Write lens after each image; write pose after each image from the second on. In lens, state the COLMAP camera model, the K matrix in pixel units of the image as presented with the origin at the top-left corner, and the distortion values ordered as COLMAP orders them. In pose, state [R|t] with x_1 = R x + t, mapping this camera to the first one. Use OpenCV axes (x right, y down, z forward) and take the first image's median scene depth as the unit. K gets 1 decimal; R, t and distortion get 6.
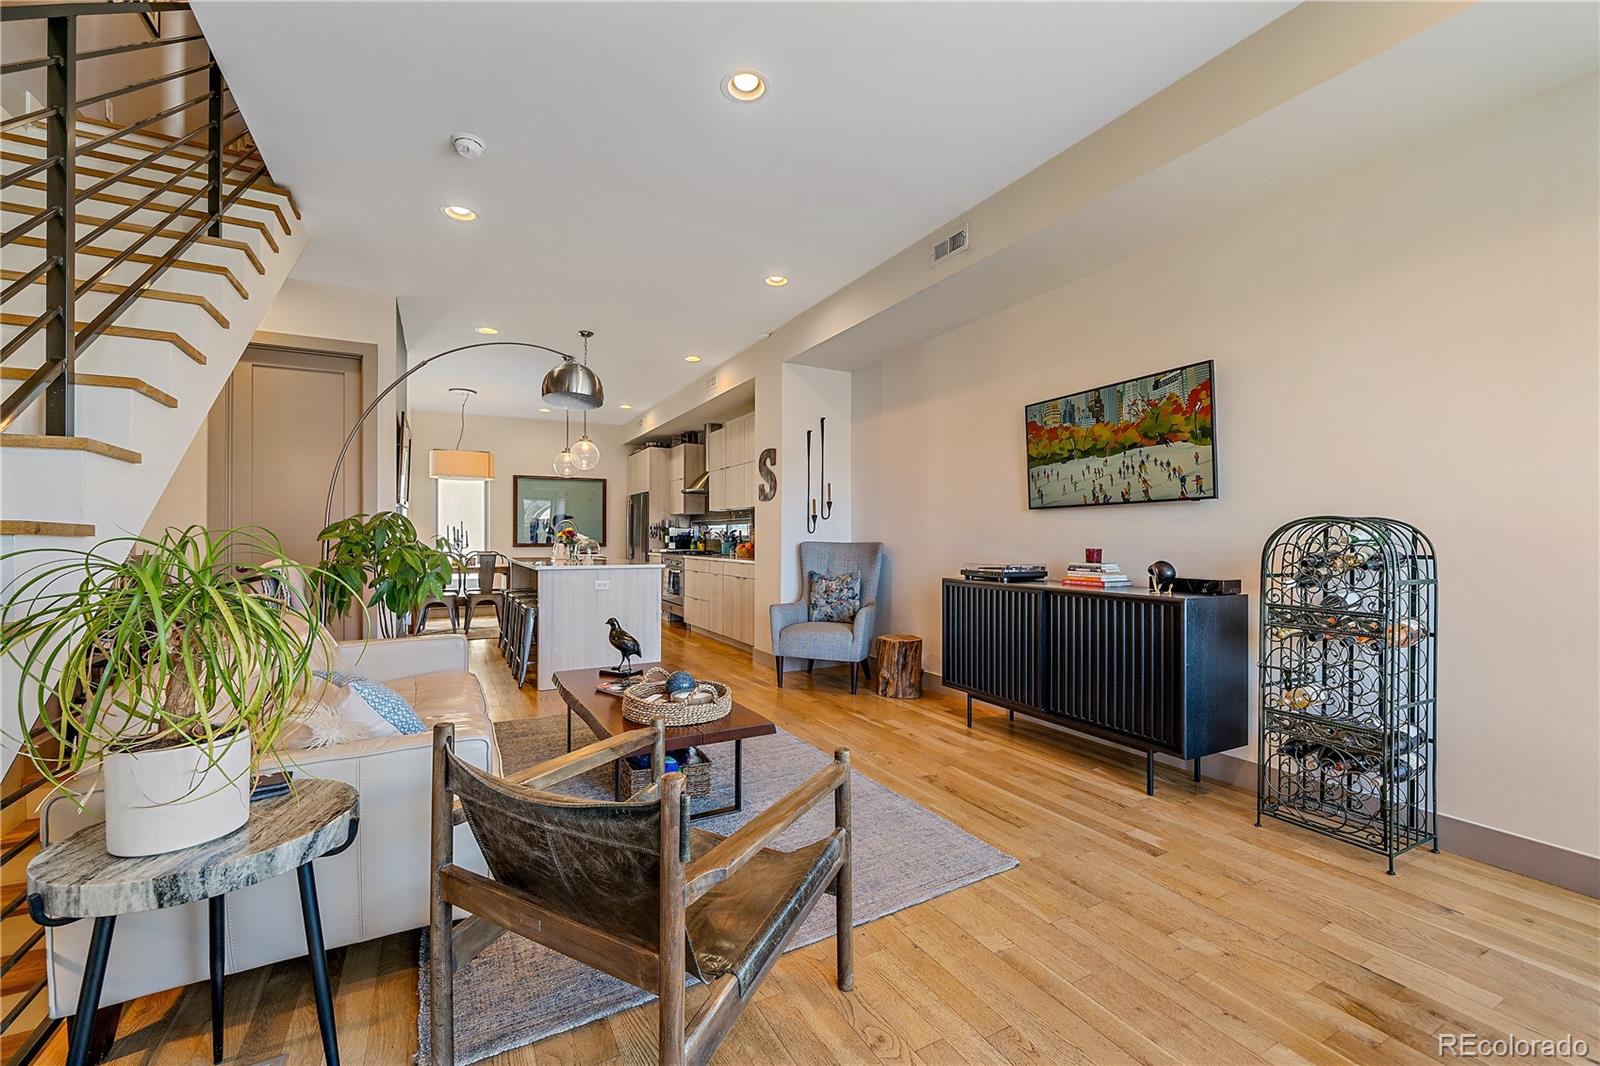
lens RADIAL K [[637.7, 0, 790.1], [0, 637.7, 539.1], [0, 0, 1]] dist [-0.014921, -0.000530]
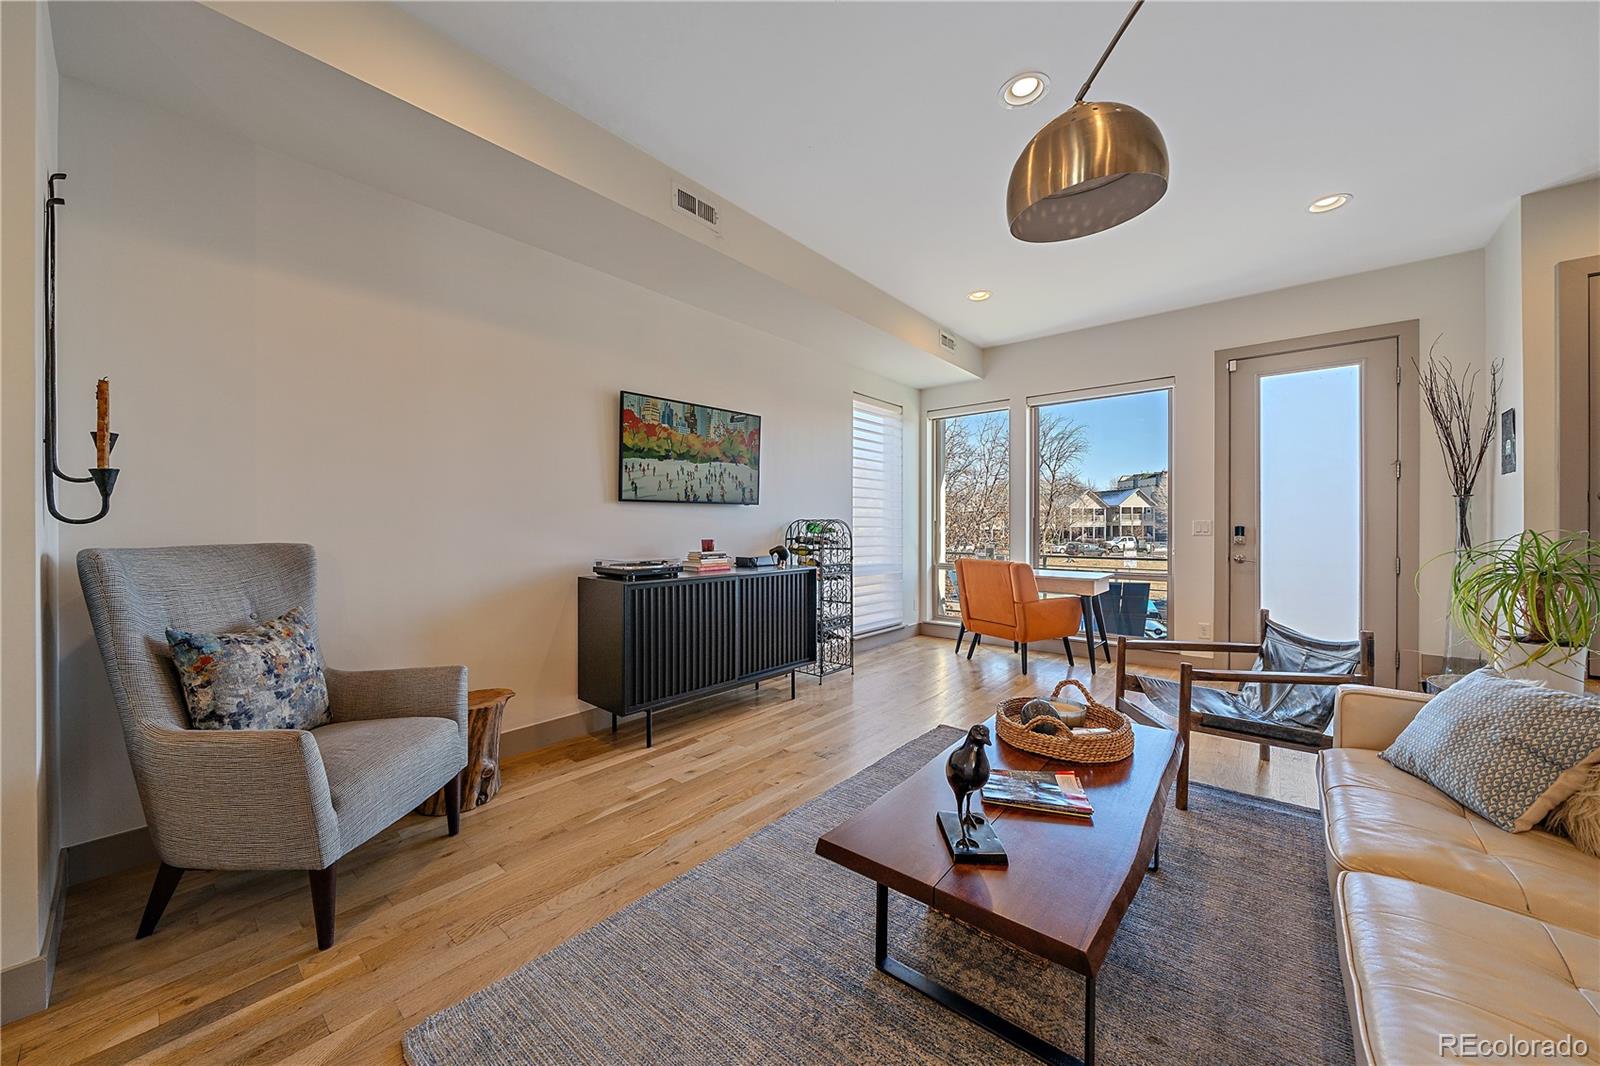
lens RADIAL K [[573.5, 0, 791.8], [0, 573.5, 528.0], [0, 0, 1]] dist [-0.006772, -0.000214]
pose [[-0.356452, -0.004548, 0.934303, -0.529008], [0.001243, 0.999985, 0.005342, -0.011065], [-0.934313, 0.003066, -0.356441, 1.106203]]
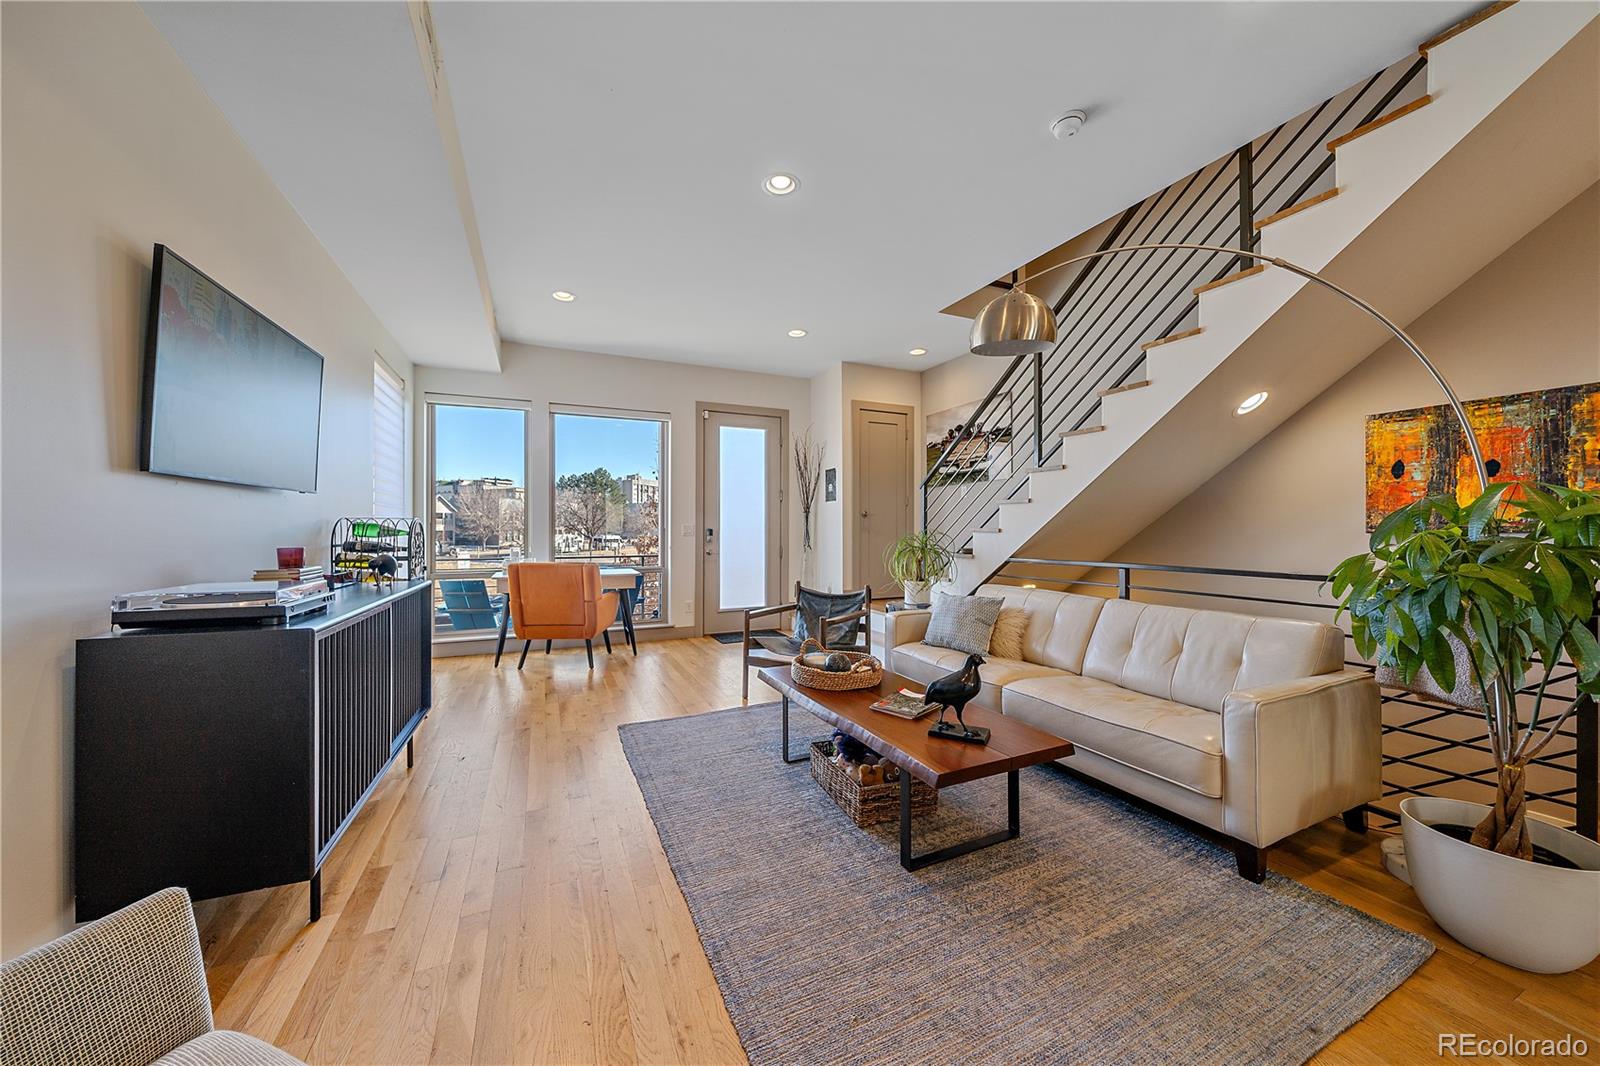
lens RADIAL K [[554.4, 0, 783.4], [0, 554.4, 529.0], [0, 0, 1]] dist [-0.011452, 0.001277]
pose [[-0.996519, -0.000123, 0.083371, -0.112962], [-0.000232, 0.999999, -0.001301, -0.005727], [-0.083371, -0.001316, -0.996518, 1.403454]]
